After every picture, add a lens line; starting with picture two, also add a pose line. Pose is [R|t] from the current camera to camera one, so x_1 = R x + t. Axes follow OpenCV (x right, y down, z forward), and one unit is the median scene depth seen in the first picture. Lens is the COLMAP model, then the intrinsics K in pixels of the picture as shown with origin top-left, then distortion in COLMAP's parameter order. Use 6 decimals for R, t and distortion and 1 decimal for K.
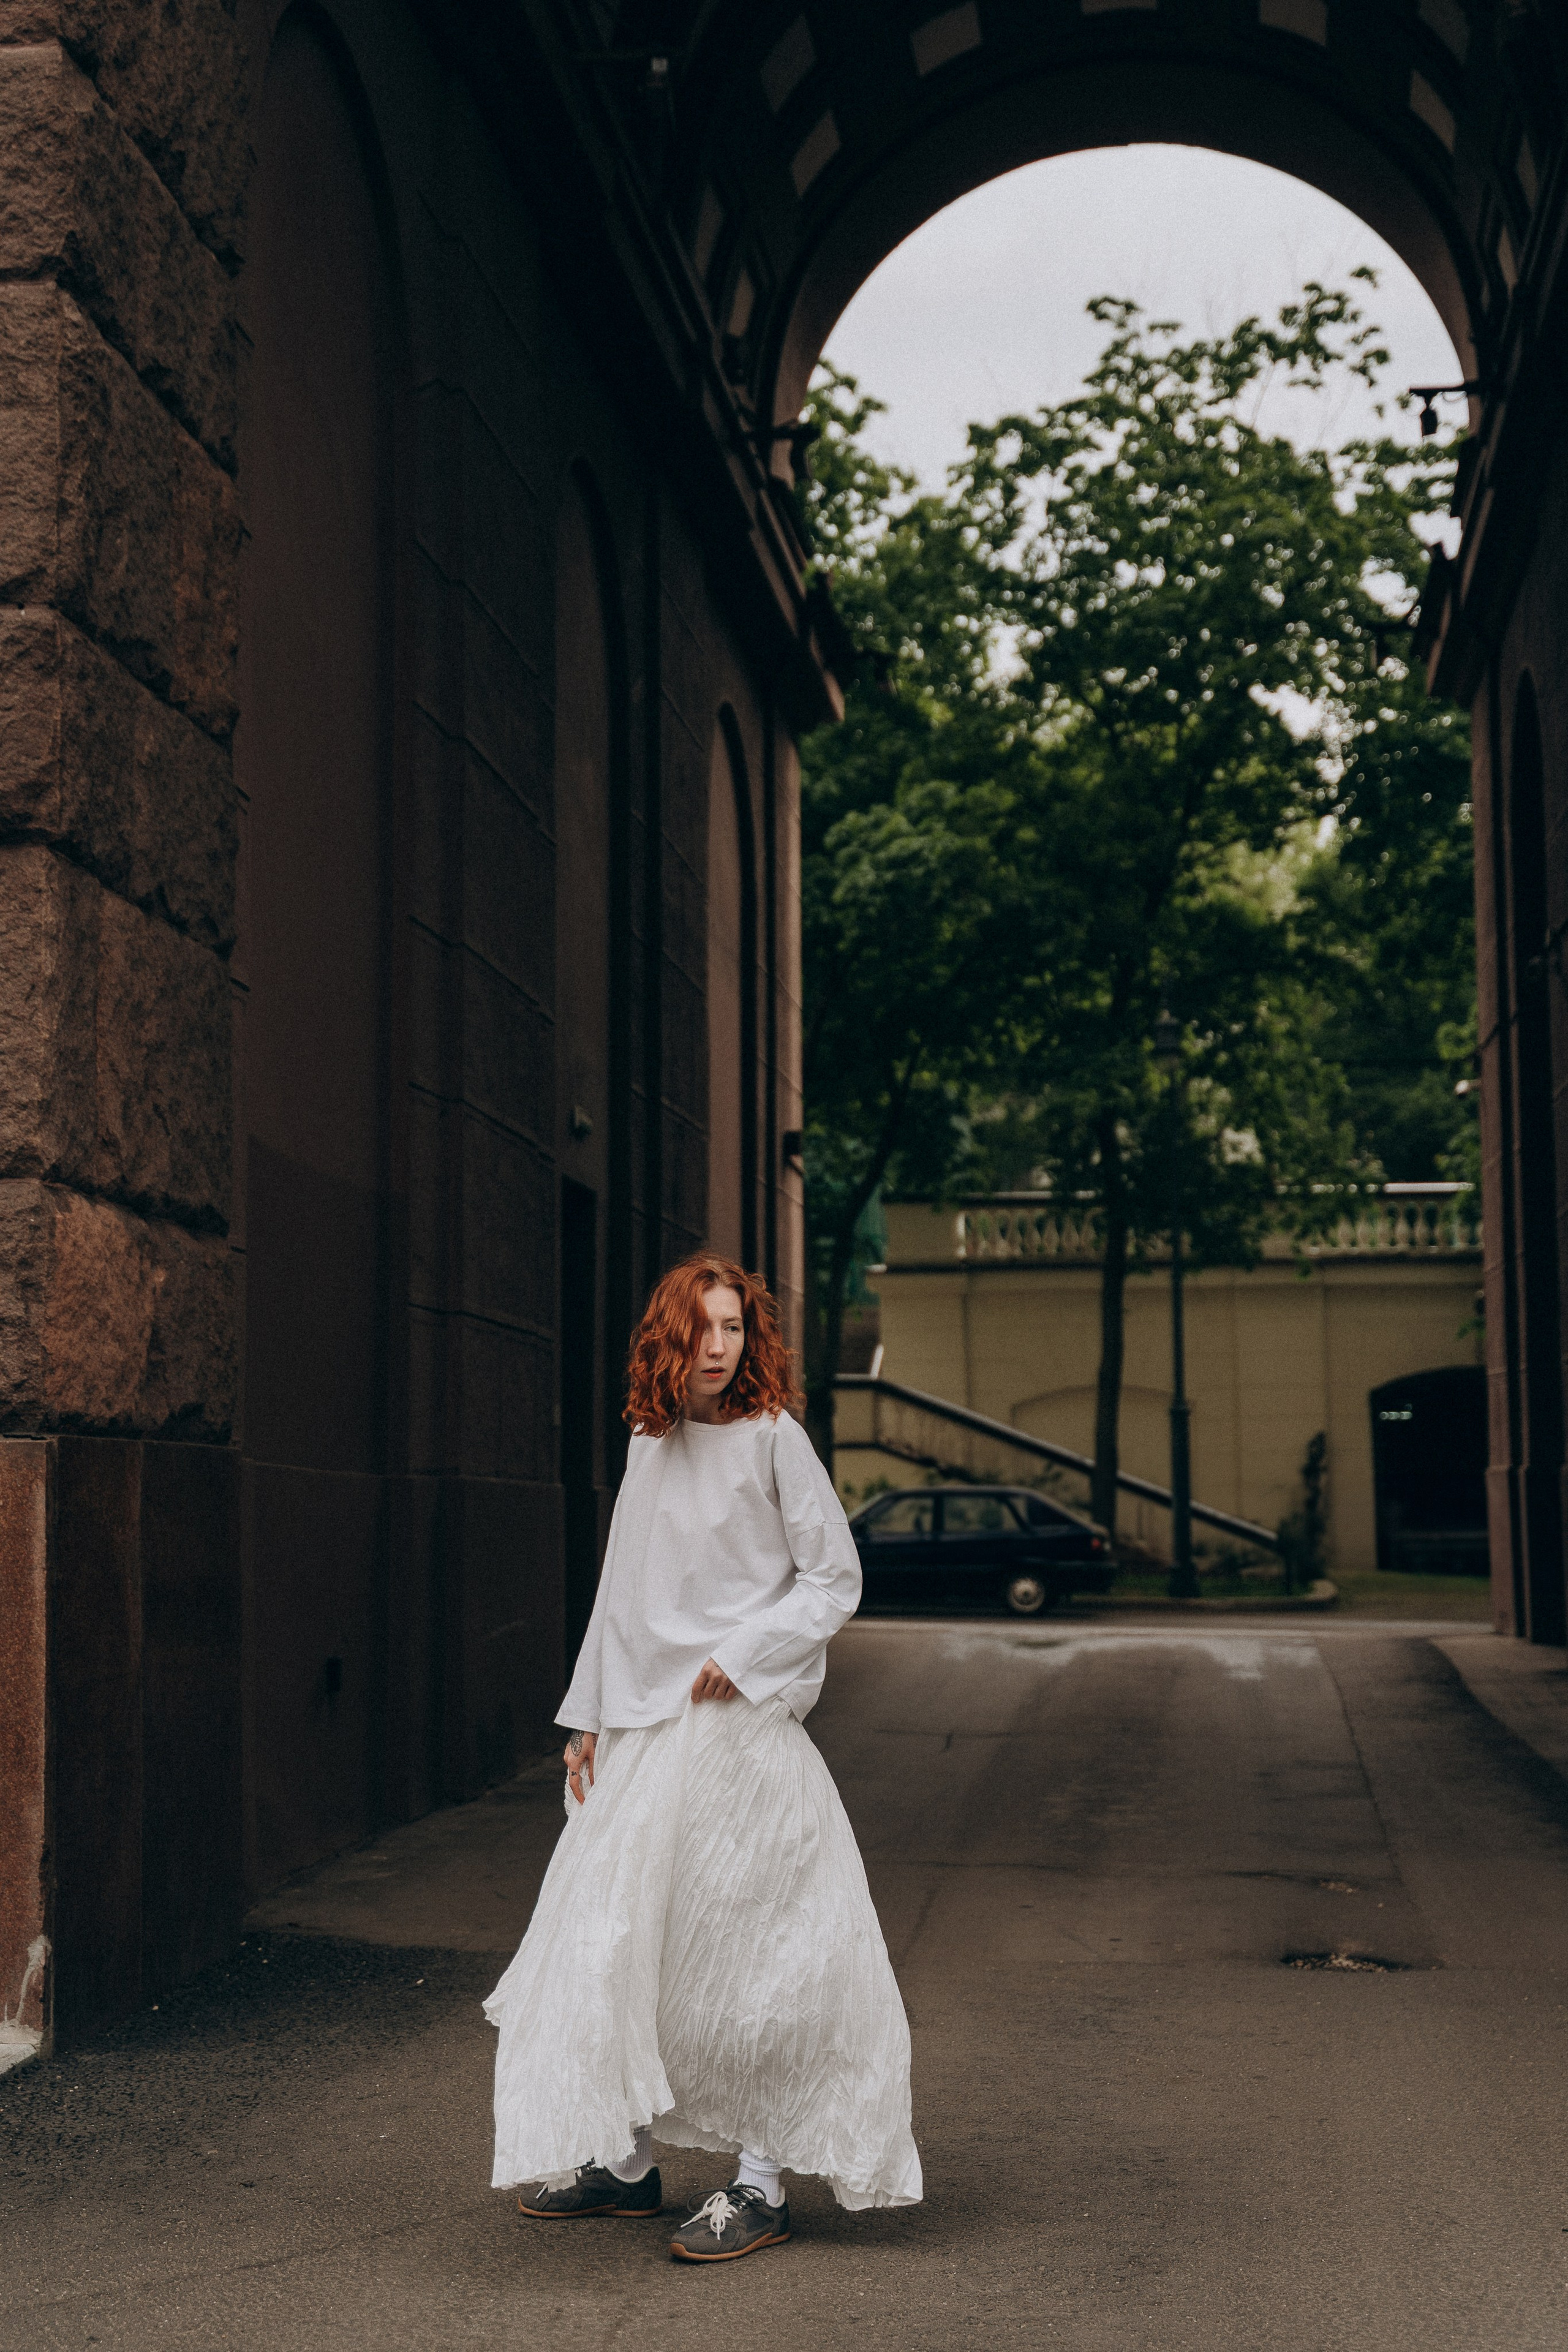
lens RADIAL K [[3319.7, 0, 784.0], [0, 3319.7, 1176.0], [0, 0, 1]] dist [0.096905, -0.029722]
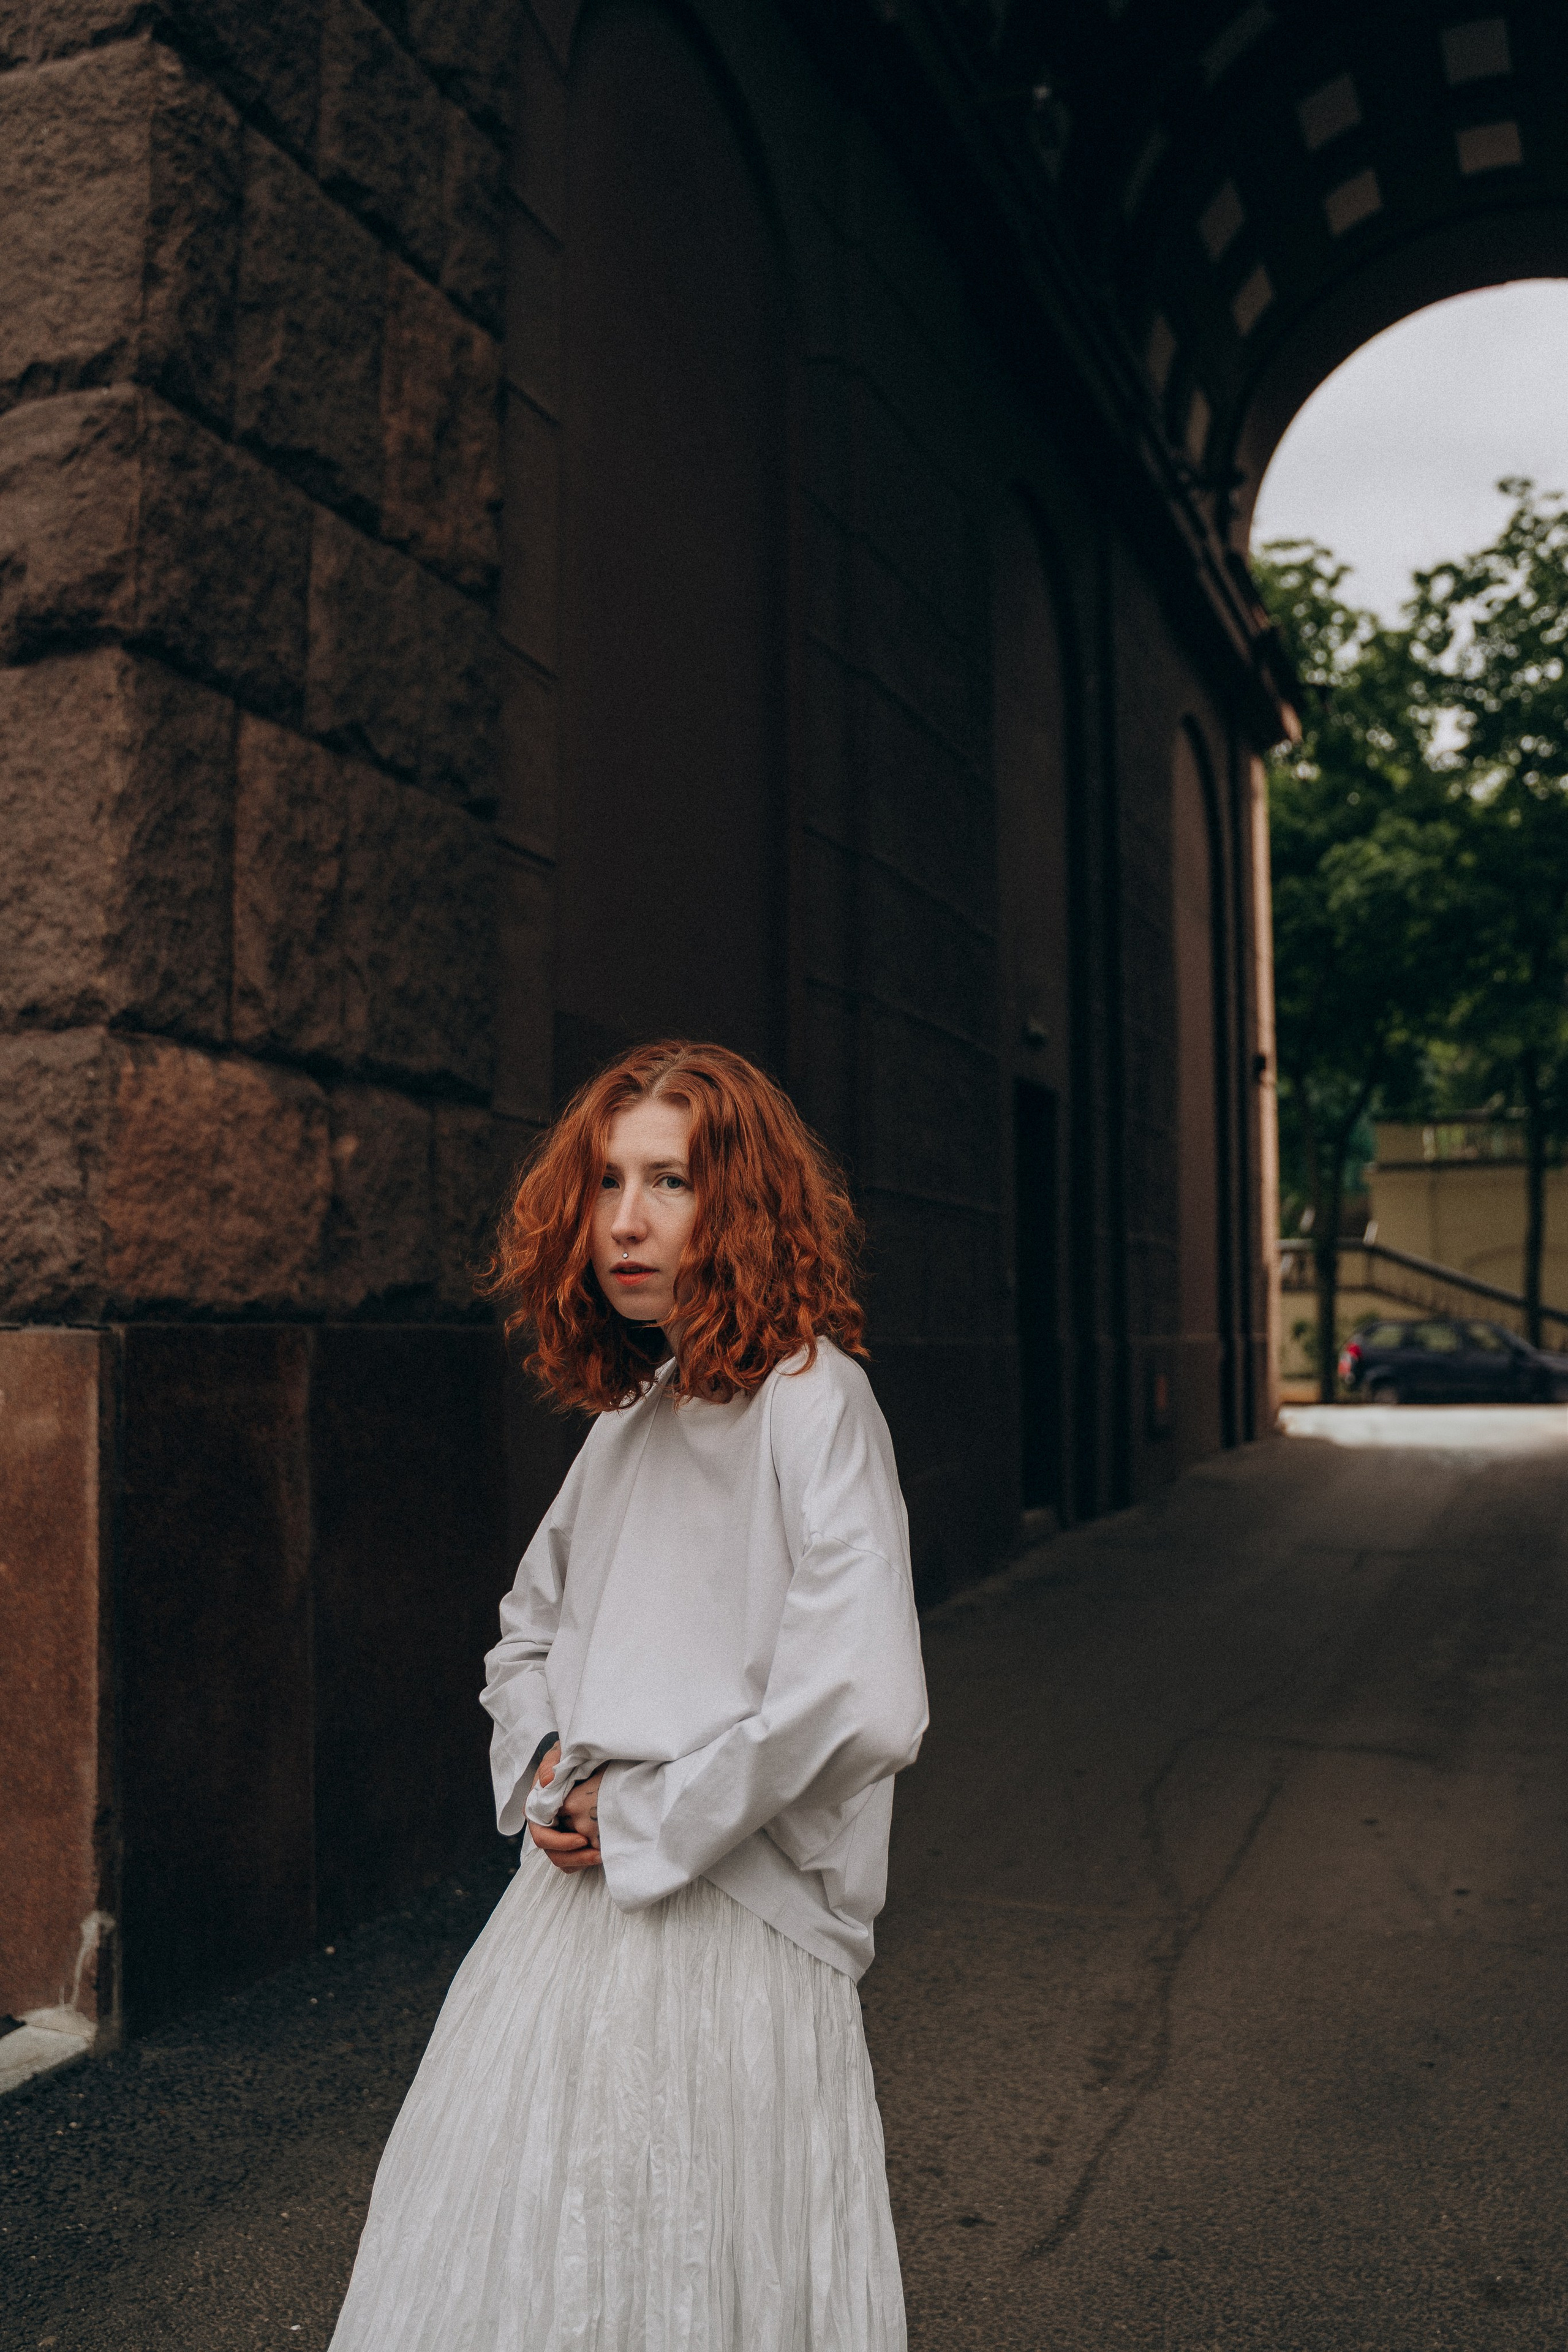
lens RADIAL K [[2025.2, 0, 784.0], [0, 2025.2, 1176.0], [0, 0, 1]] dist [-0.103846, 0.073921]
pose [[0.964457, -0.019866, -0.263493, 0.025014], [0.026745, 0.999388, 0.022546, 0.010045], [0.262884, -0.028792, 0.964398, 0.170272]]
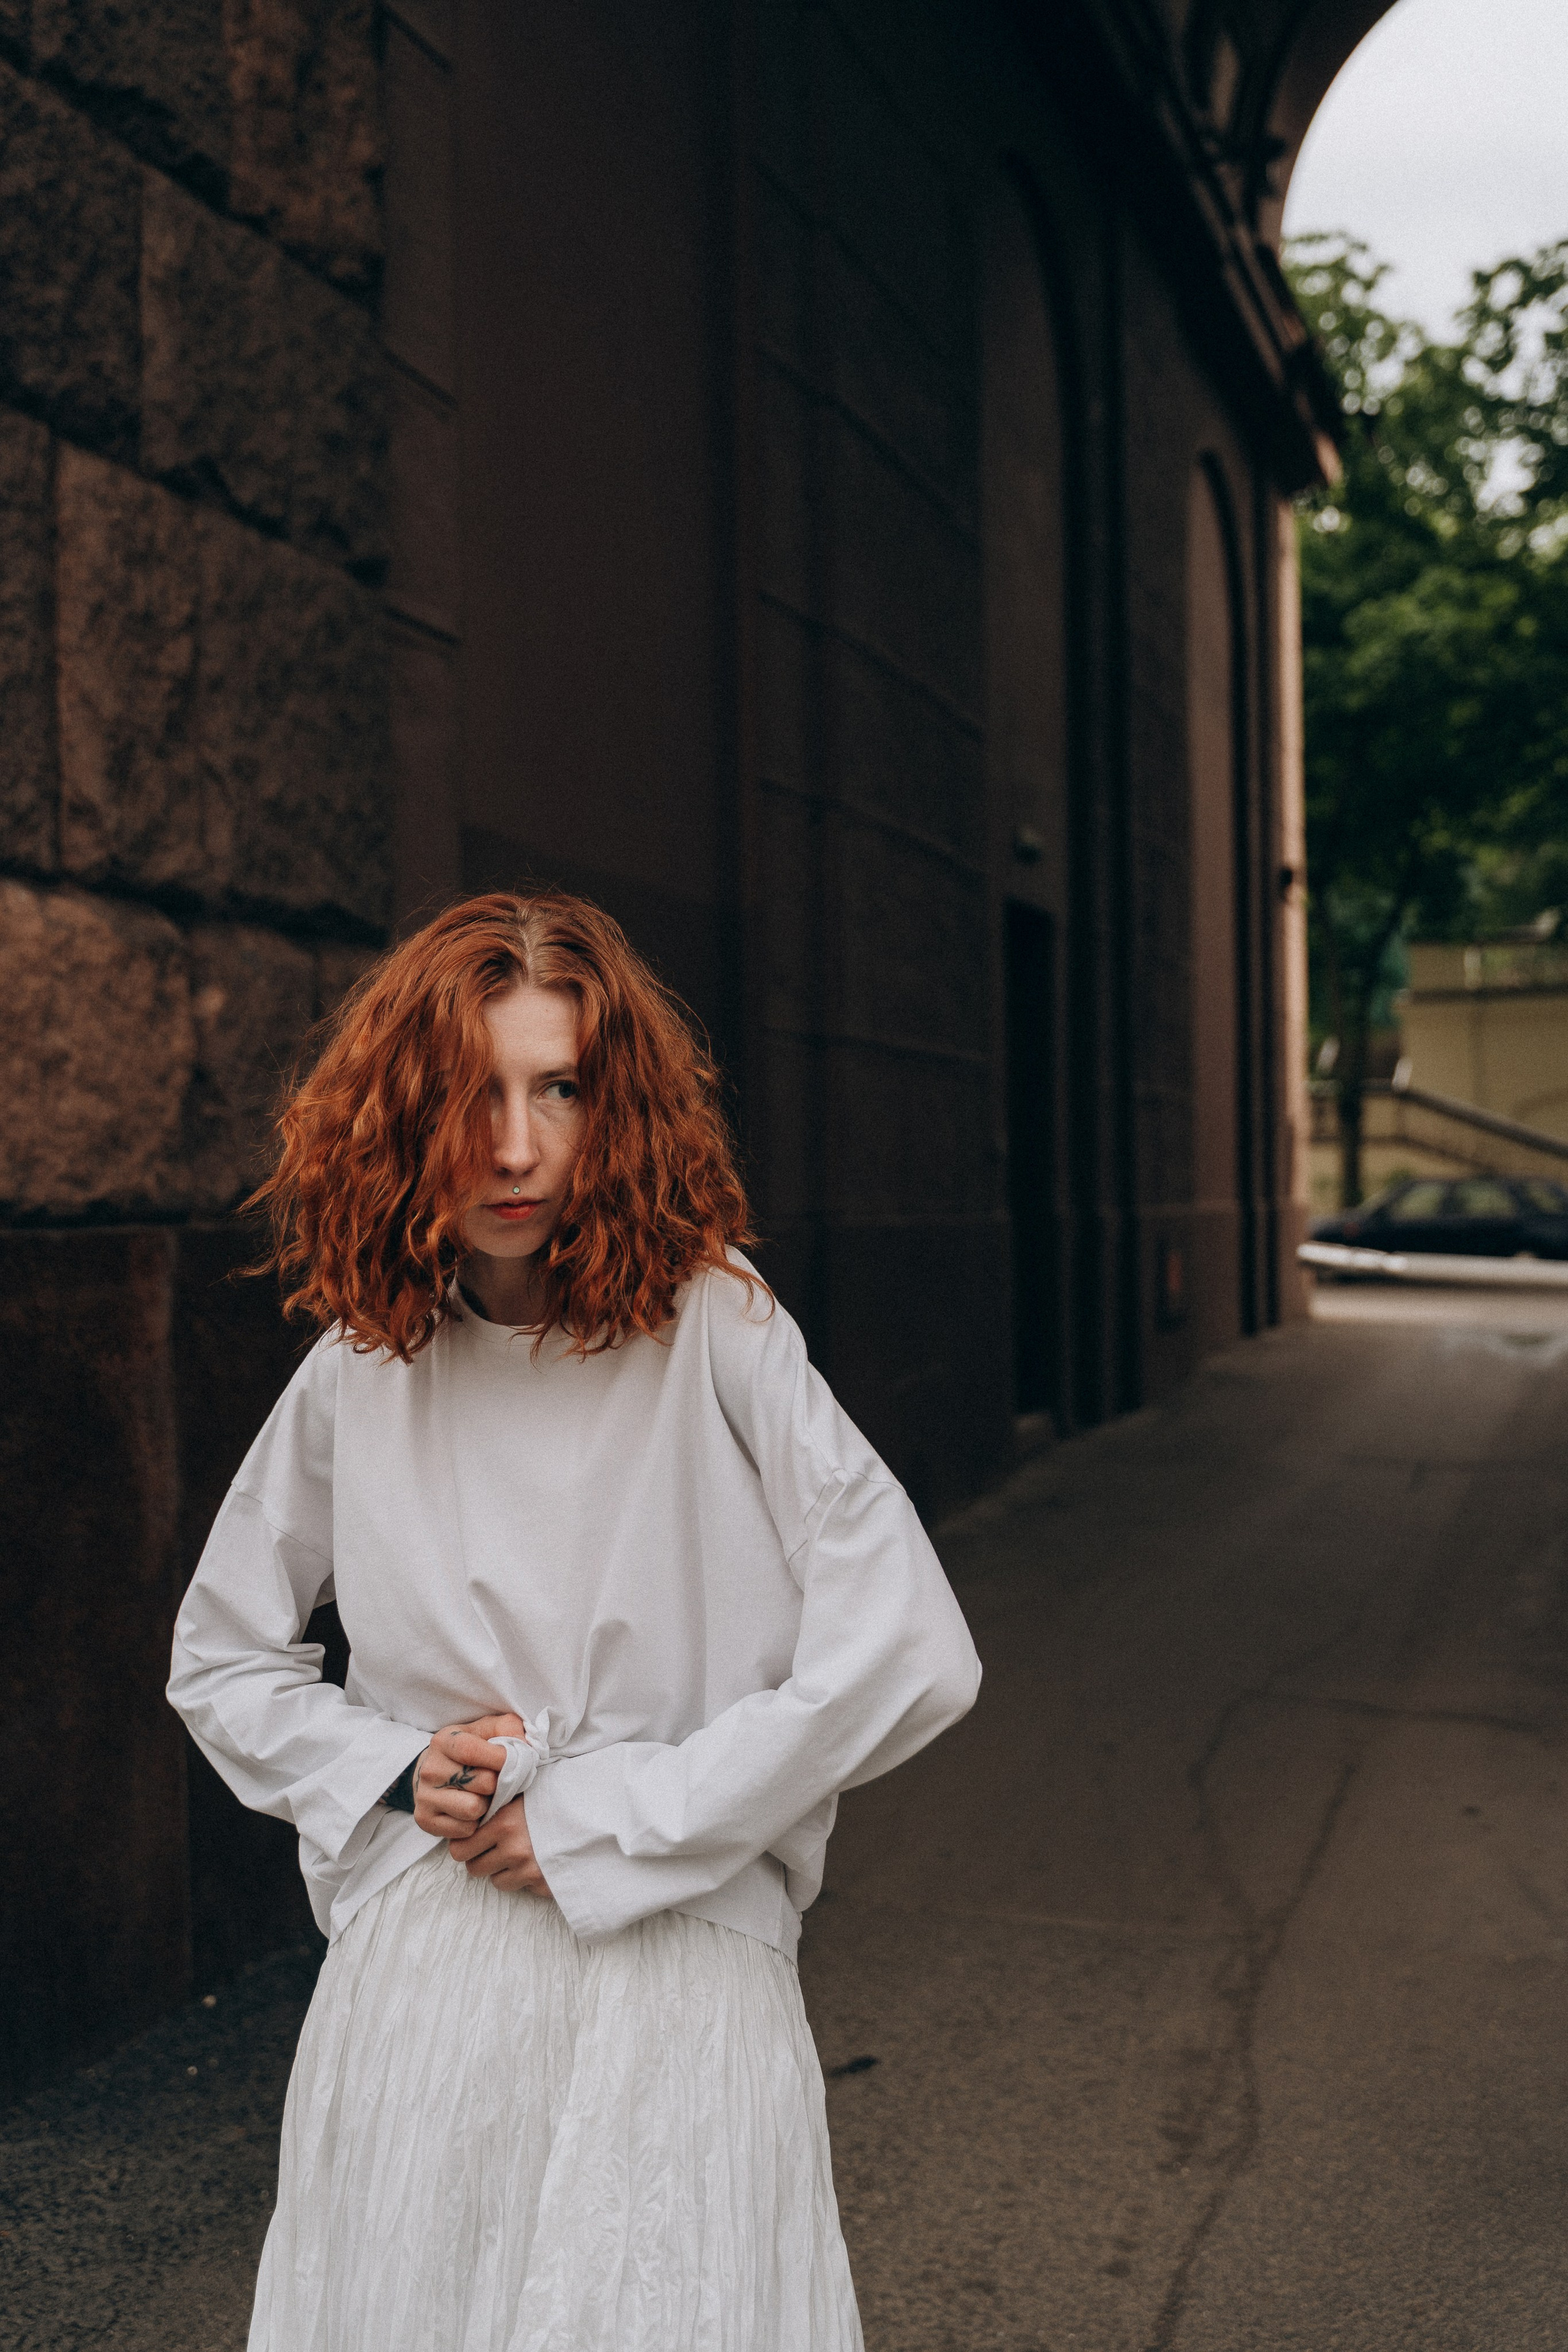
lens RADIAL K [[2377.1, 0, 784.0], [0, 2377.1, 1176.0], [0, 0, 1]] dist [-0.017389, 0.046526]
pose [[0.972594, -0.010675, -0.232264, 0.018456], [0.033236, 0.995070, 0.093438, 0.008242], [0.230121, -0.098596, 0.968154, 0.178542]]
